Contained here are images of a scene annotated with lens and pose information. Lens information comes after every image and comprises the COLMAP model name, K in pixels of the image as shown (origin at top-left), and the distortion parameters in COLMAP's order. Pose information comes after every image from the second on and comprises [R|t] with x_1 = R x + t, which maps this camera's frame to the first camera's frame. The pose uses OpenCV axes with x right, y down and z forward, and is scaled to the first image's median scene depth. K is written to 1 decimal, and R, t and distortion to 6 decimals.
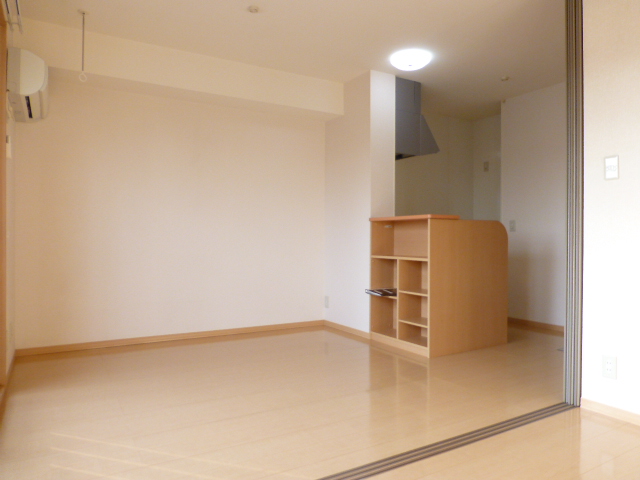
lens RADIAL K [[458.2, 0, 322.2], [0, 458.2, 242.2], [0, 0, 1]] dist [-0.048874, 0.024951]
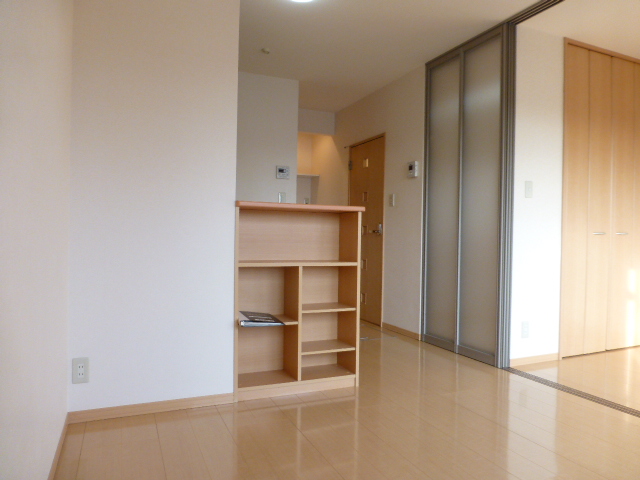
lens RADIAL K [[458.2, 0, 321.3], [0, 458.2, 241.0], [0, 0, 1]] dist [-0.048874, 0.024951]
pose [[0.115453, -0.006259, 0.993293, -0.562383], [-0.007358, 0.999947, 0.007157, -0.006474], [-0.993286, -0.008135, 0.115401, 0.966346]]
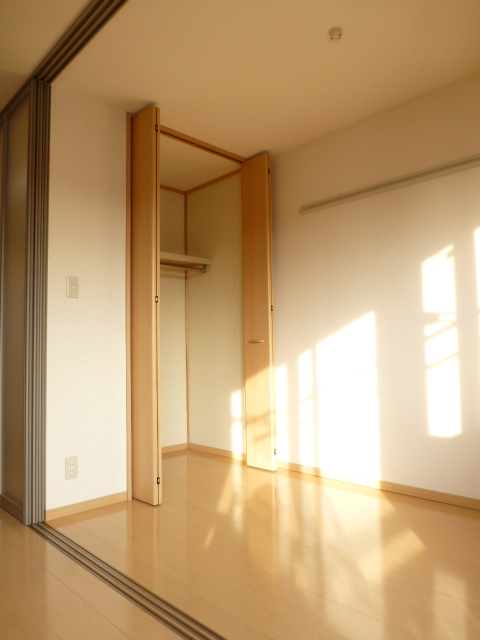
lens RADIAL K [[458.2, 0, 234.5], [0, 458.2, 318.2], [0, 0, 1]] dist [-0.048874, 0.024951]
pose [[-0.220641, 0.071396, 0.972738, -0.362845], [0.020326, 0.997437, -0.068599, -0.003037], [-0.975143, 0.004636, -0.221527, 0.559089]]
